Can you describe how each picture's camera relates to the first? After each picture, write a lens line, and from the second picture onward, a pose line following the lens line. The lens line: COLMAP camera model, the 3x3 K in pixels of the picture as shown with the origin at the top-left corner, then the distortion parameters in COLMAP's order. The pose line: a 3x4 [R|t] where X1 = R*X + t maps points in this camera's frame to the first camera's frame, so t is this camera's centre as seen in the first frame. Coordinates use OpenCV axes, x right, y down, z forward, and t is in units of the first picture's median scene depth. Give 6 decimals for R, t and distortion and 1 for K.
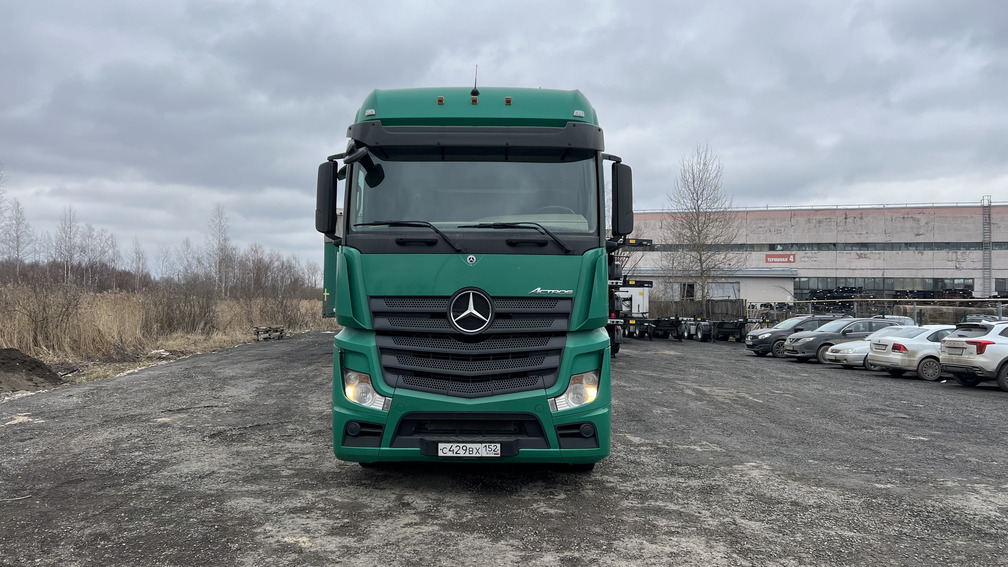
lens RADIAL K [[761.1, 0, 503.2], [0, 761.1, 289.5], [0, 0, 1]] dist [0.048952, -0.004721]
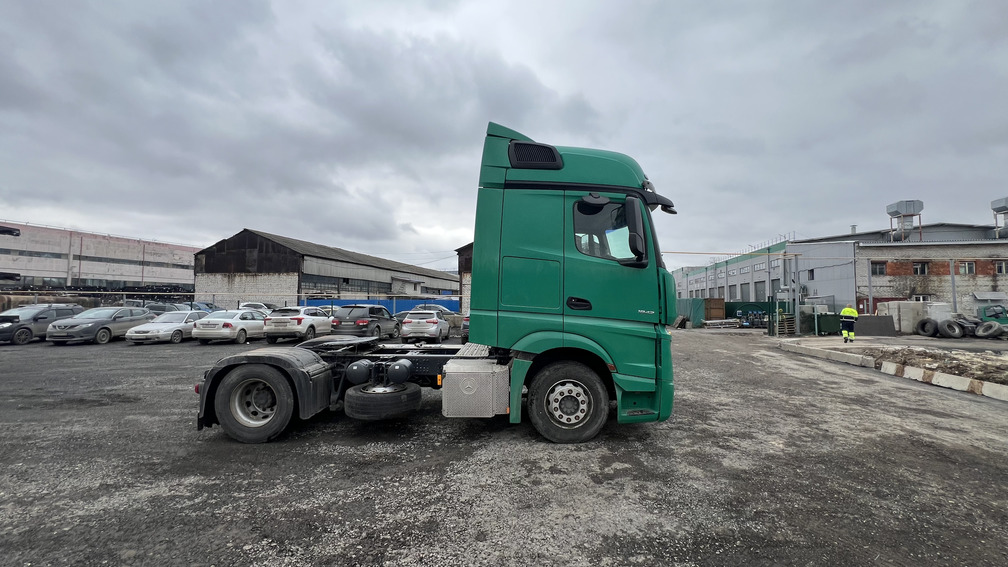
lens RADIAL K [[404.9, 0, 504.0], [0, 404.9, 283.5], [0, 0, 1]] dist [-0.000702, -0.000070]
pose [[0.010187, 0.033063, 0.999401, -0.992991], [-0.027789, 0.999077, -0.032769, 0.003486], [-0.999562, -0.027438, 0.011097, 1.330807]]
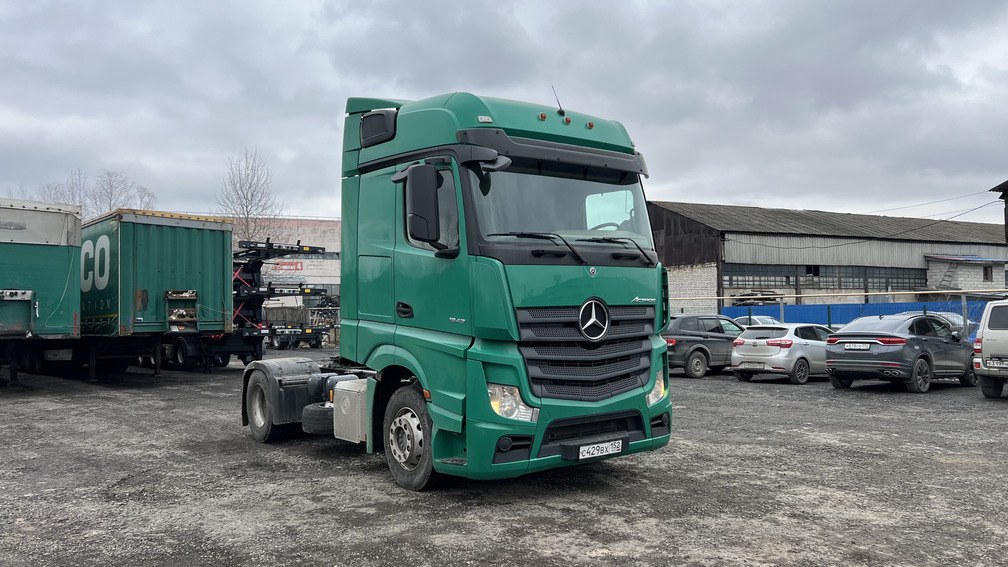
lens RADIAL K [[761.1, 0, 503.2], [0, 761.1, 289.5], [0, 0, 1]] dist [0.048952, -0.004721]
pose [[0.792126, -0.006003, 0.610328, -0.791049], [0.011451, 0.999922, -0.005027, -0.009850], [-0.610250, 0.010971, 0.792133, 0.229510]]
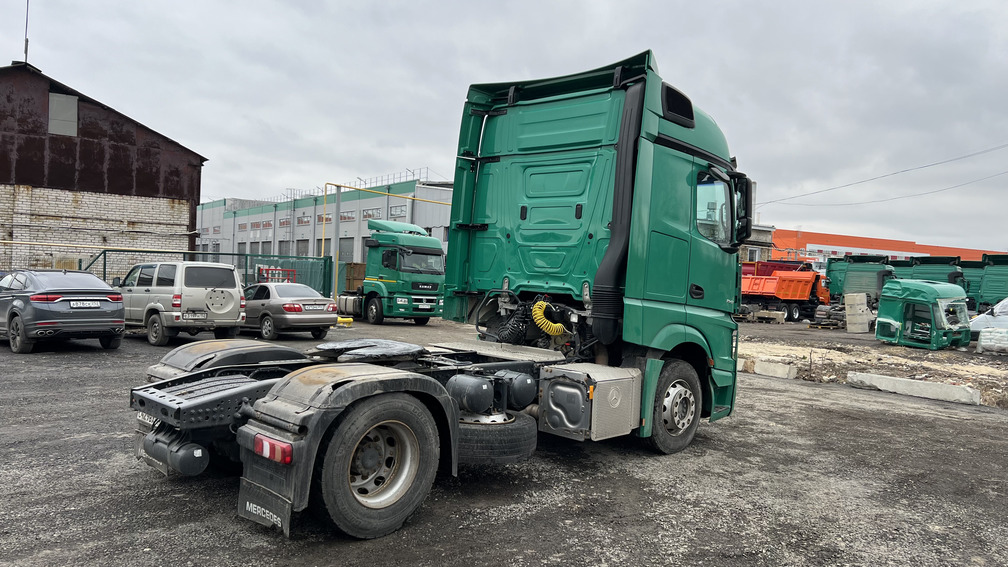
lens RADIAL K [[763.9, 0, 508.7], [0, 763.9, 288.2], [0, 0, 1]] dist [0.010694, -0.001111]
pose [[-0.732342, -0.057180, 0.678532, -0.848432], [-0.071260, 0.997432, 0.007143, 0.020124], [-0.677198, -0.043121, -0.734536, 2.319419]]
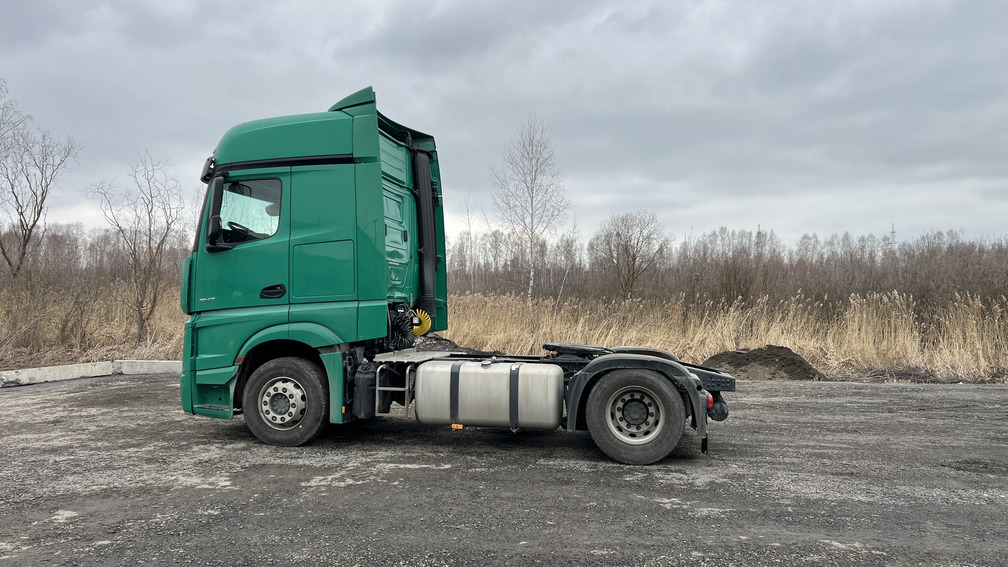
lens RADIAL K [[761.1, 0, 503.2], [0, 761.1, 289.5], [0, 0, 1]] dist [0.048952, -0.004721]
pose [[-0.174443, -0.030215, -0.984204, 1.379763], [0.010041, 0.999423, -0.032462, 0.057524], [0.984616, -0.015545, -0.174039, 1.811972]]
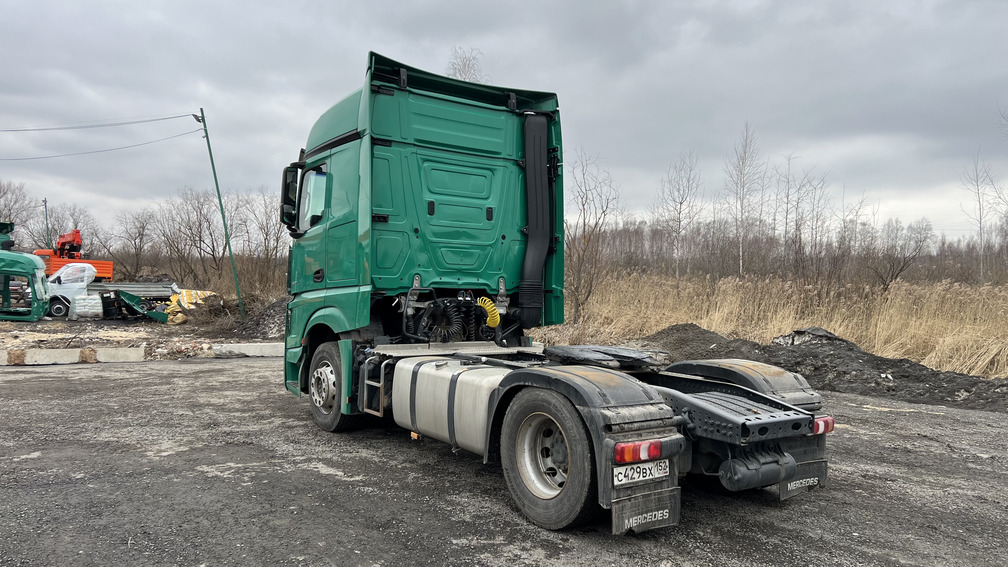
lens RADIAL K [[761.1, 0, 503.2], [0, 761.1, 289.5], [0, 0, 1]] dist [0.048952, -0.004721]
pose [[-0.793189, -0.024693, -0.608475, 0.702905], [-0.020937, 0.999693, -0.013276, 0.049723], [0.608616, 0.002209, -0.793462, 2.435773]]
